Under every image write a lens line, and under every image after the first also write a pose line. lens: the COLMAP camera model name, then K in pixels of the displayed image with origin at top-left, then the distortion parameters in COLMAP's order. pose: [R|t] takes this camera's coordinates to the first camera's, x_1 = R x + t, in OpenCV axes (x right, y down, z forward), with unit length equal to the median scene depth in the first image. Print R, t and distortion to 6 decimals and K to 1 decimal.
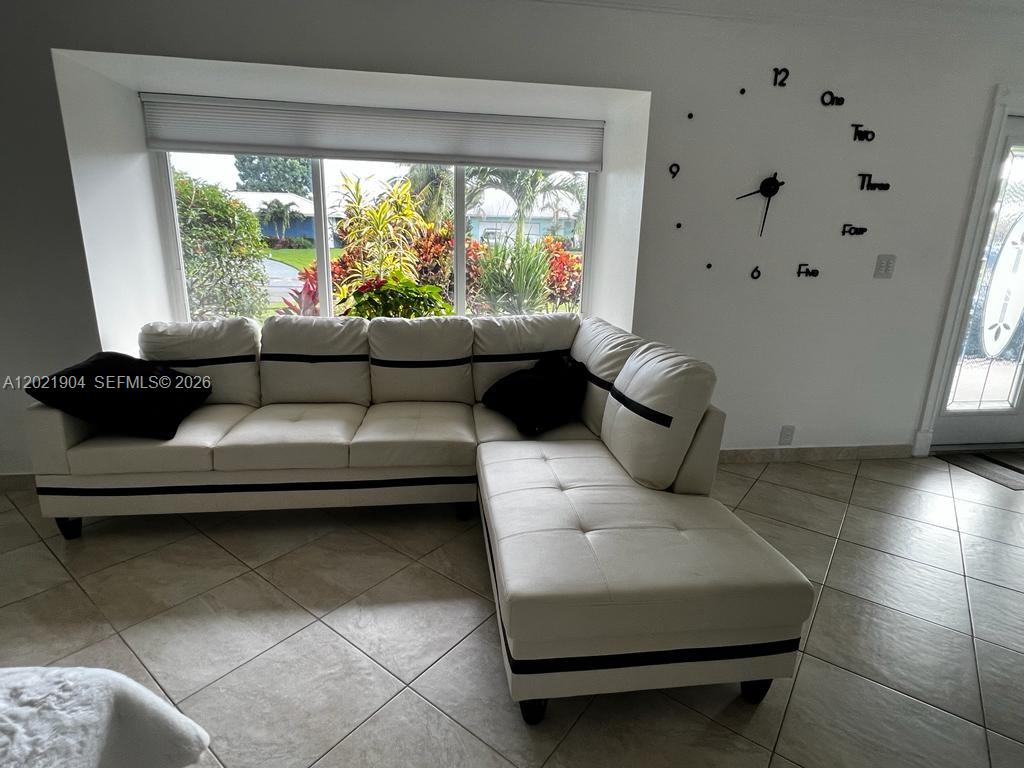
lens RADIAL K [[544.5, 0, 512.0], [0, 544.5, 384.0], [0, 0, 1]] dist [0.000003, -0.000175]
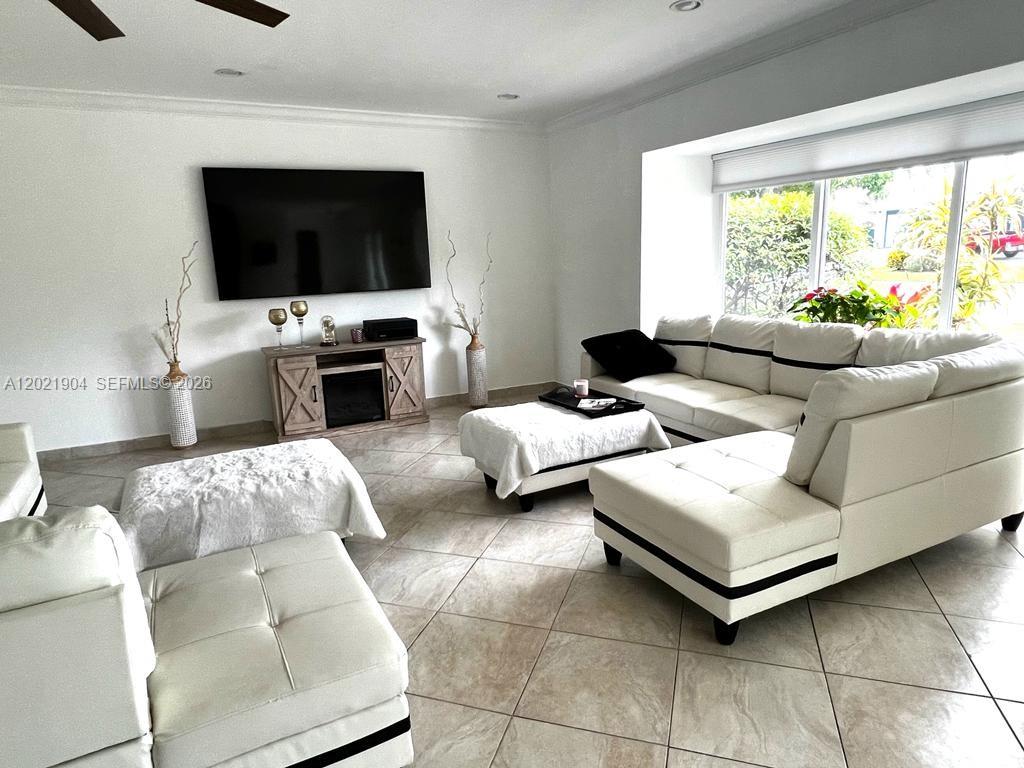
lens RADIAL K [[625.6, 0, 512.0], [0, 625.6, 384.0], [0, 0, 1]] dist [-0.006695, -0.000777]
pose [[0.328164, 0.148058, -0.932946, 0.797180], [-0.205686, 0.975142, 0.082404, 0.017439], [0.921955, 0.164852, 0.350460, 0.054650]]
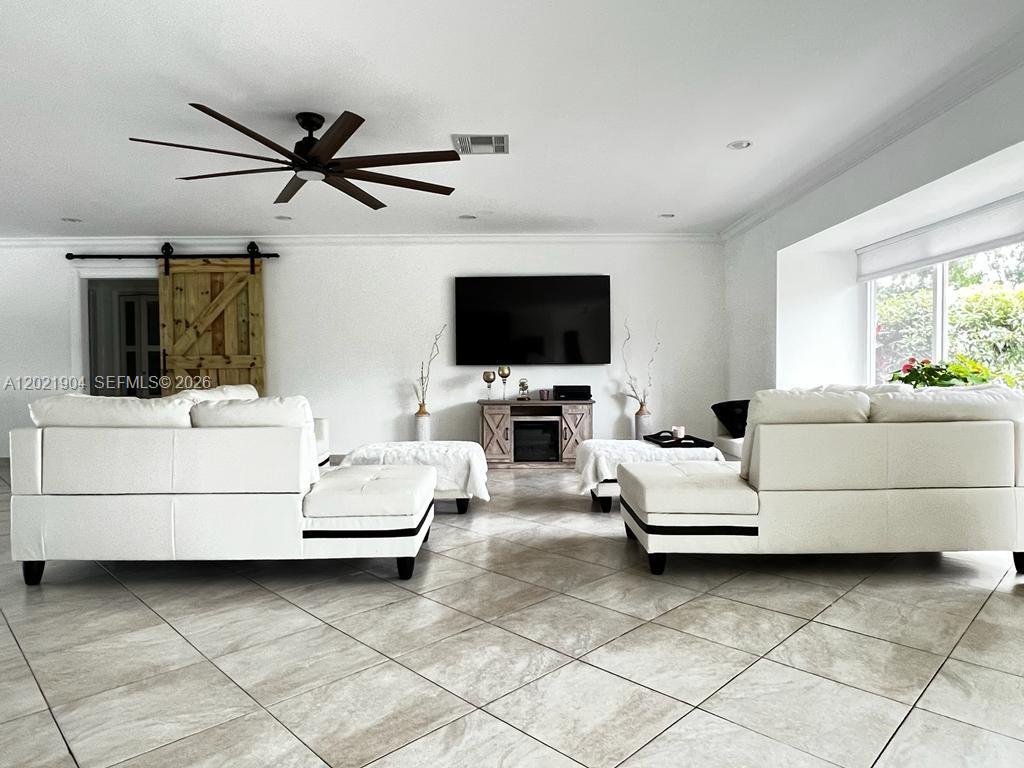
lens RADIAL K [[625.6, 0, 512.0], [0, 625.6, 384.0], [0, 0, 1]] dist [-0.006695, -0.000777]
pose [[-0.137358, -0.015661, -0.990398, 1.312781], [-0.259784, 0.965443, 0.020763, 0.061591], [0.955848, 0.260142, -0.136680, 0.433572]]
